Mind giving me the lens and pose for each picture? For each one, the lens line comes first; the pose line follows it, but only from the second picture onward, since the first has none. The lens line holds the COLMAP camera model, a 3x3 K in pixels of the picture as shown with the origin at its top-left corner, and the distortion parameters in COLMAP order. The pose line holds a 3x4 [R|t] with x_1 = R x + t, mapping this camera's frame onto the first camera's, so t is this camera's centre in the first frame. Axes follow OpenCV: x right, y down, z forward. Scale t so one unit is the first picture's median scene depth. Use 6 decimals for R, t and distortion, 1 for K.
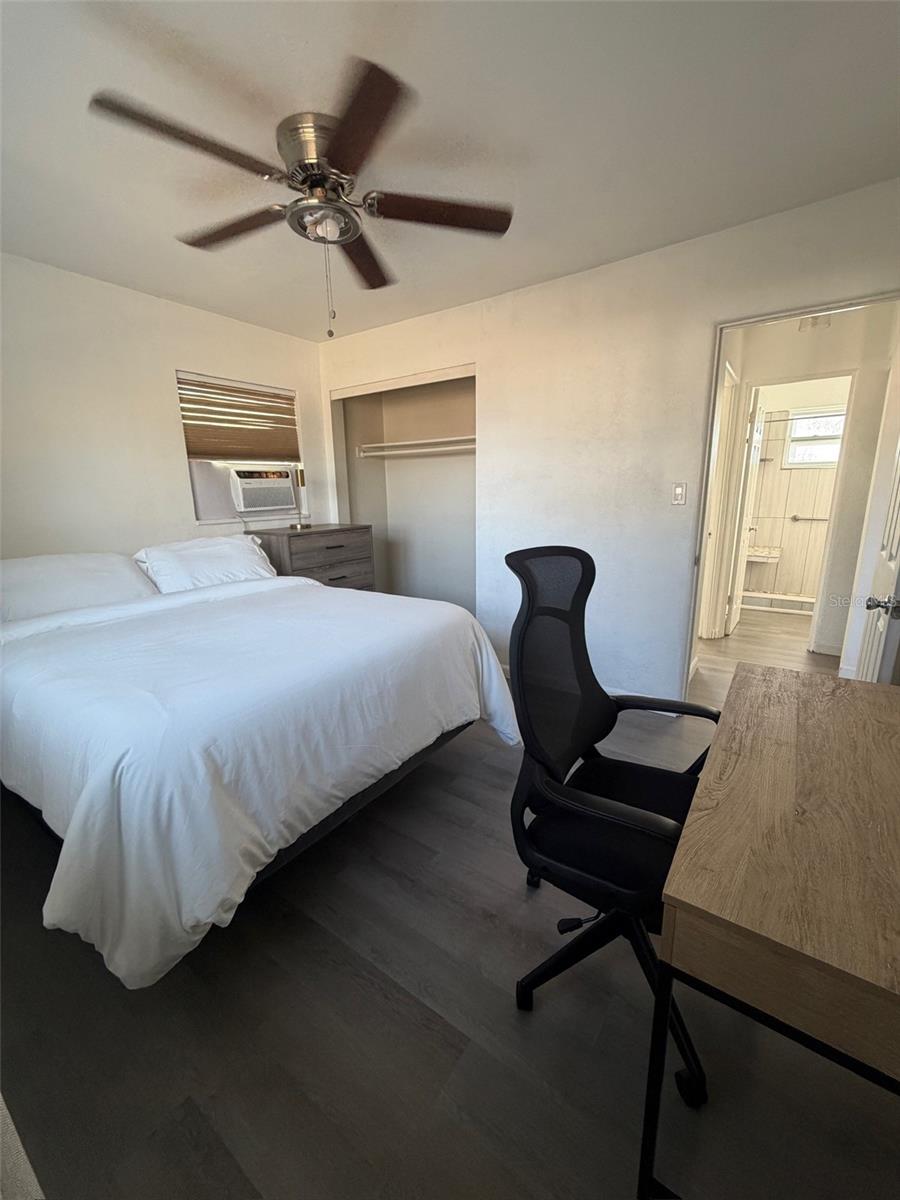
lens RADIAL K [[477.8, 0, 450.0], [0, 477.8, 600.0], [0, 0, 1]] dist [-0.000789, -0.000031]
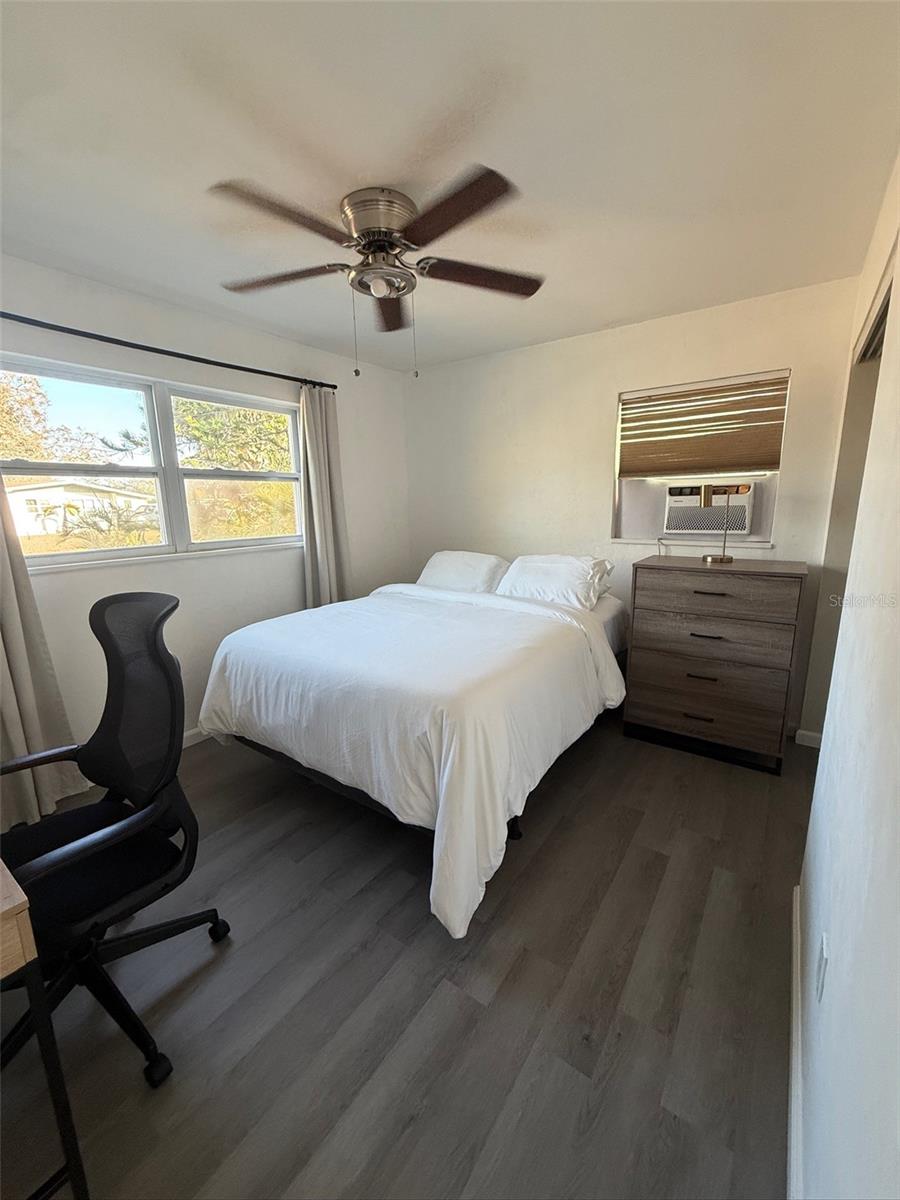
lens RADIAL K [[482.0, 0, 450.0], [0, 482.0, 601.5], [0, 0, 1]] dist [-0.000596, 0.000066]
pose [[0.006074, 0.220476, -0.975374, 0.467817], [-0.211327, 0.953645, 0.214248, -0.174644], [0.977397, 0.204821, 0.052385, 0.599110]]
